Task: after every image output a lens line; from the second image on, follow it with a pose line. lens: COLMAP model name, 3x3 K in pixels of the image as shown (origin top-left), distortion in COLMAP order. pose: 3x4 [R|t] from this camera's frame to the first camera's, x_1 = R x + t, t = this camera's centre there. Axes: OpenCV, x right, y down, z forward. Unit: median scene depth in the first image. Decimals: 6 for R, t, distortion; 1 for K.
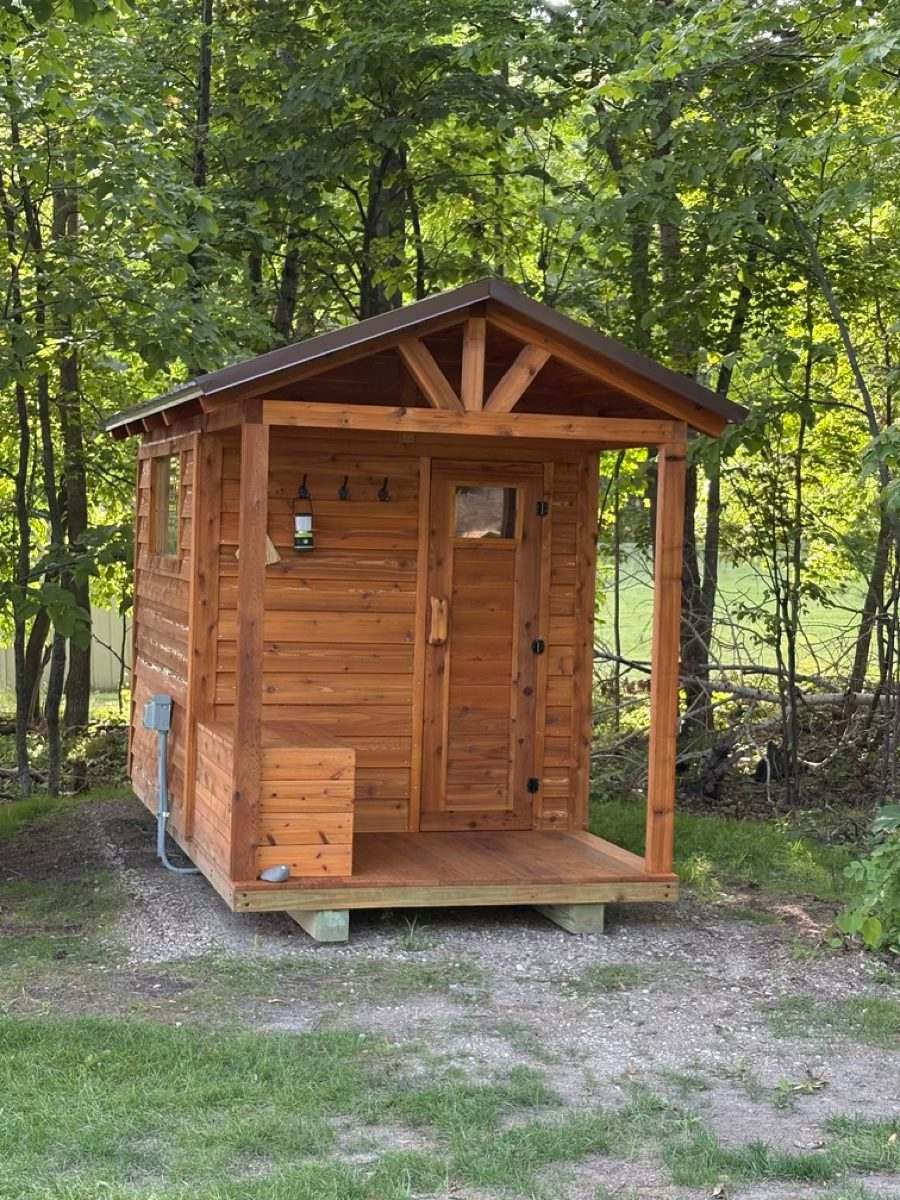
lens RADIAL K [[1997.9, 0, 461.4], [0, 1997.9, 600.9], [0, 0, 1]] dist [0.055581, 0.000000]
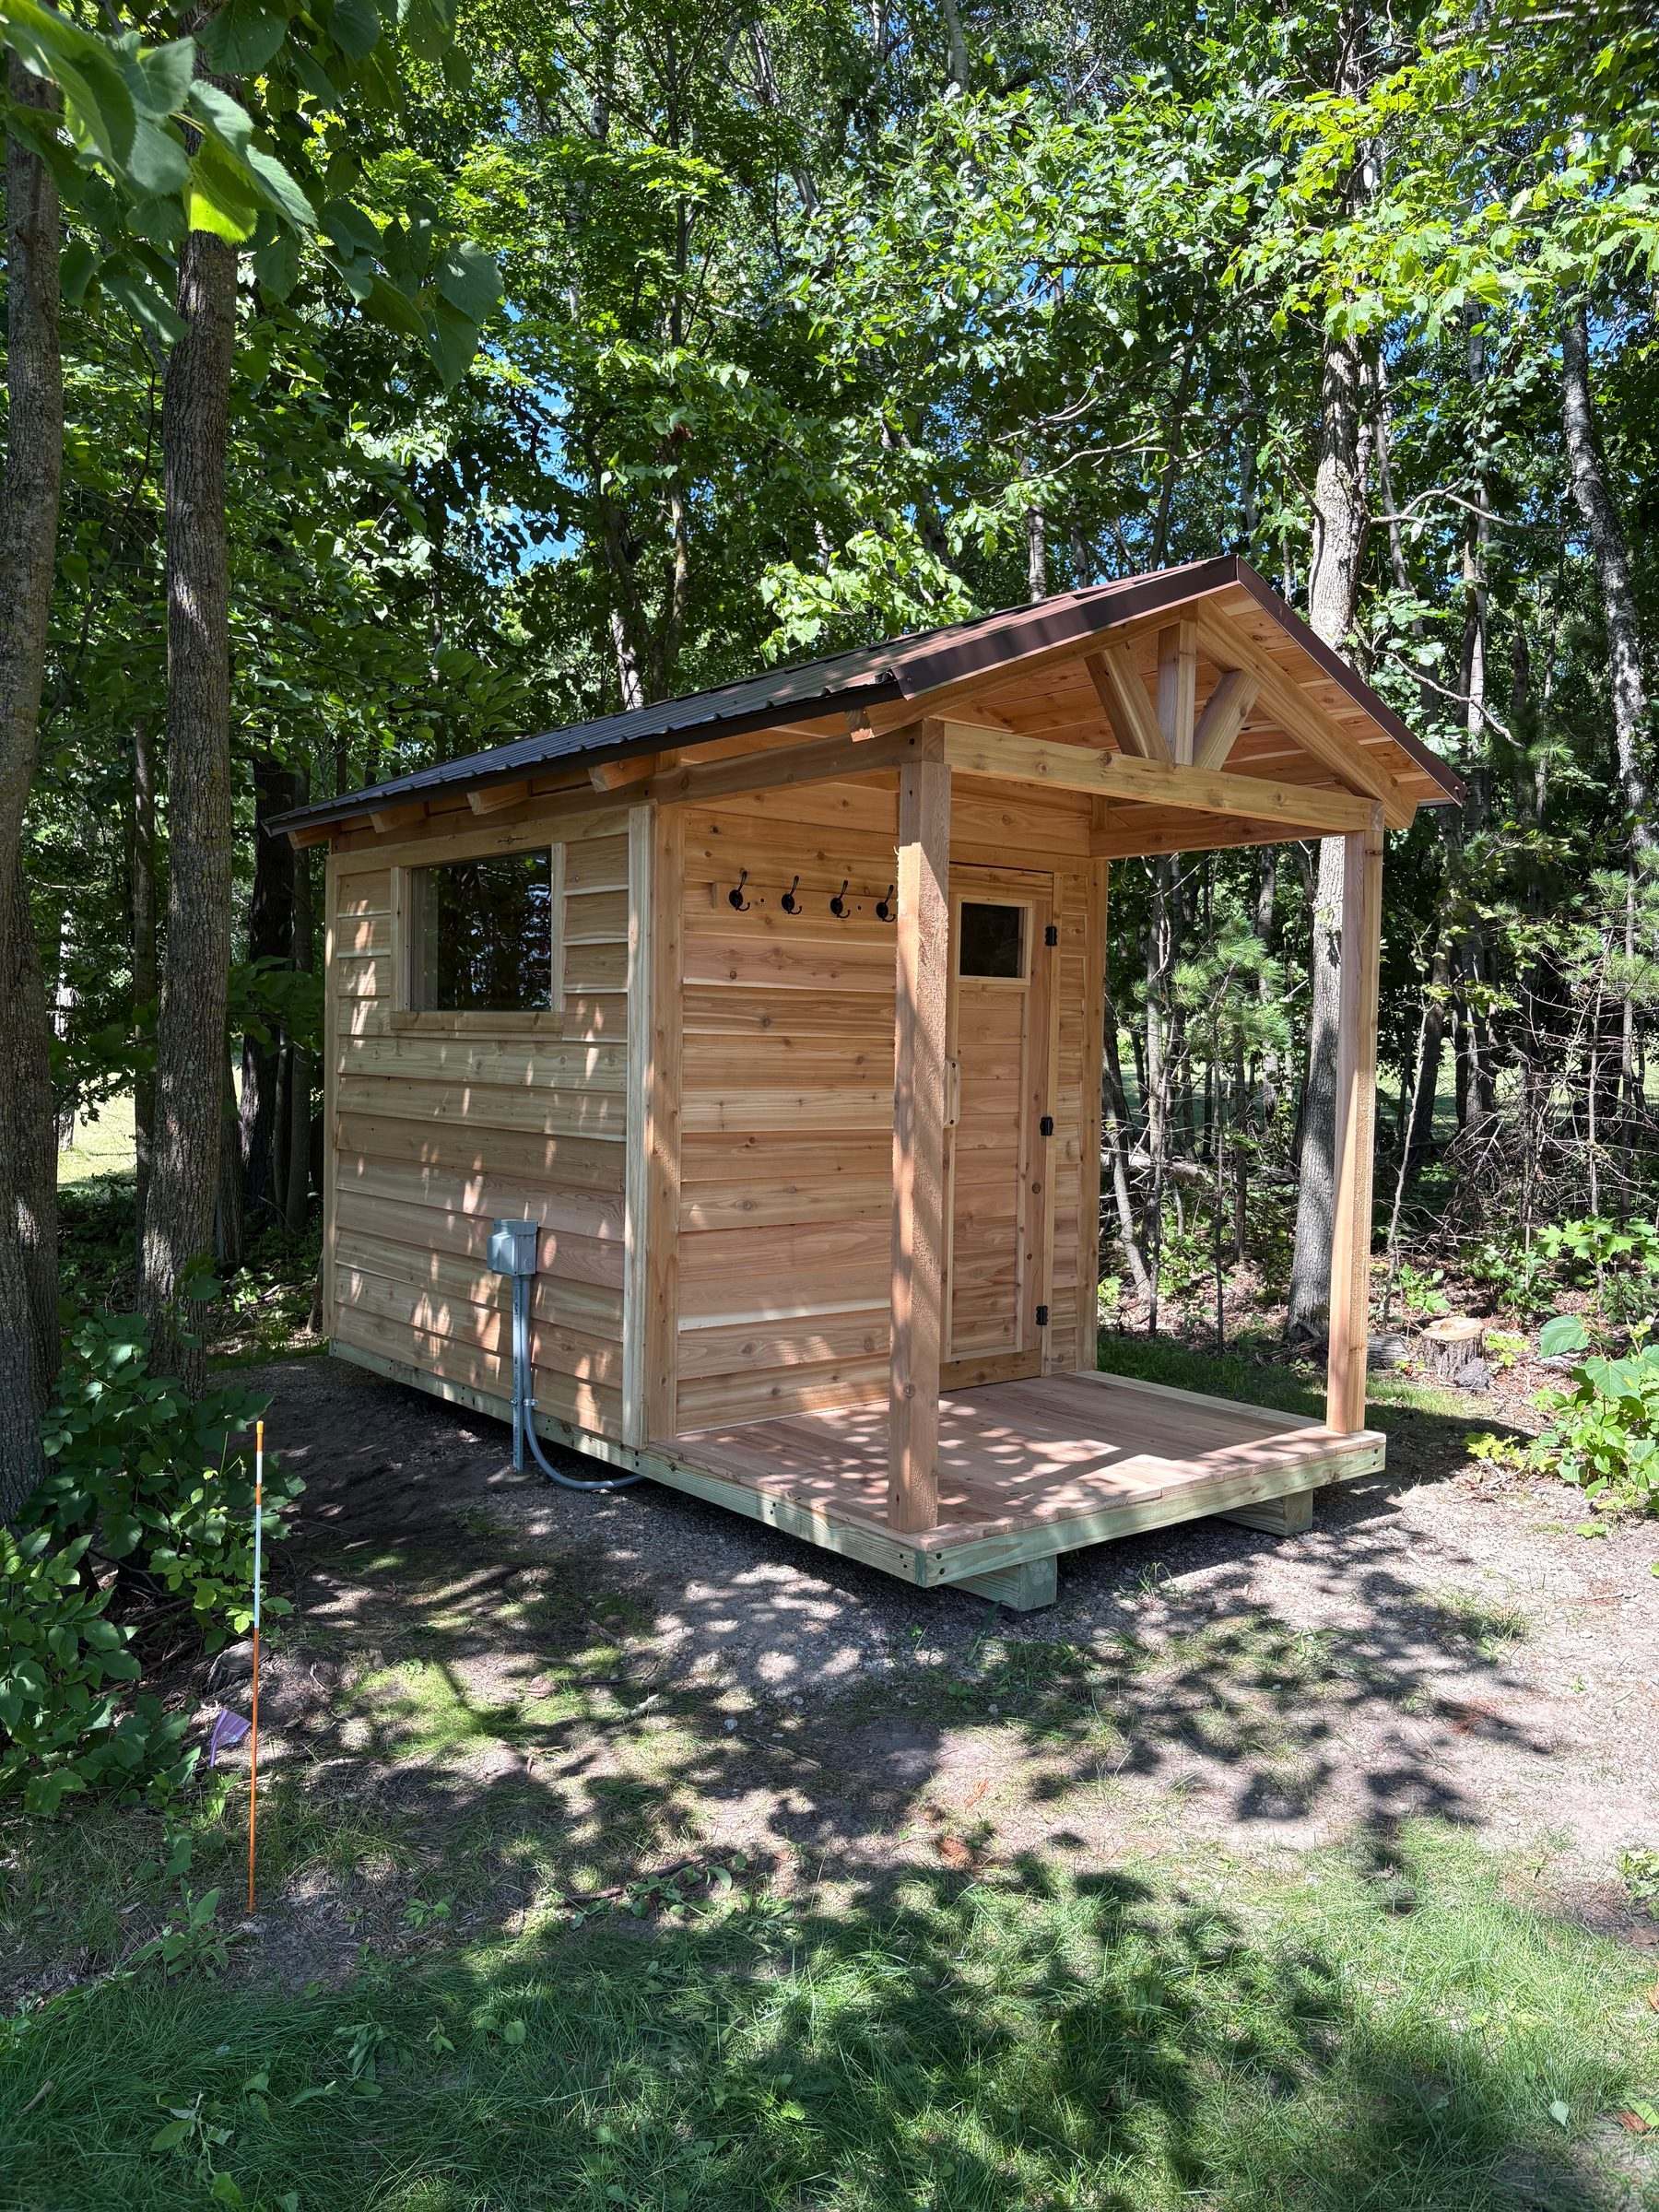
lens RADIAL K [[1711.7, 0, 824.5], [0, 1711.7, 1115.3], [0, 0, 1]] dist [0.002740, -0.026494]
pose [[0.926832, -0.033905, 0.373943, -0.283660], [0.027565, 0.999371, 0.022289, 0.002977], [-0.374463, -0.010351, 0.927184, 0.472425]]
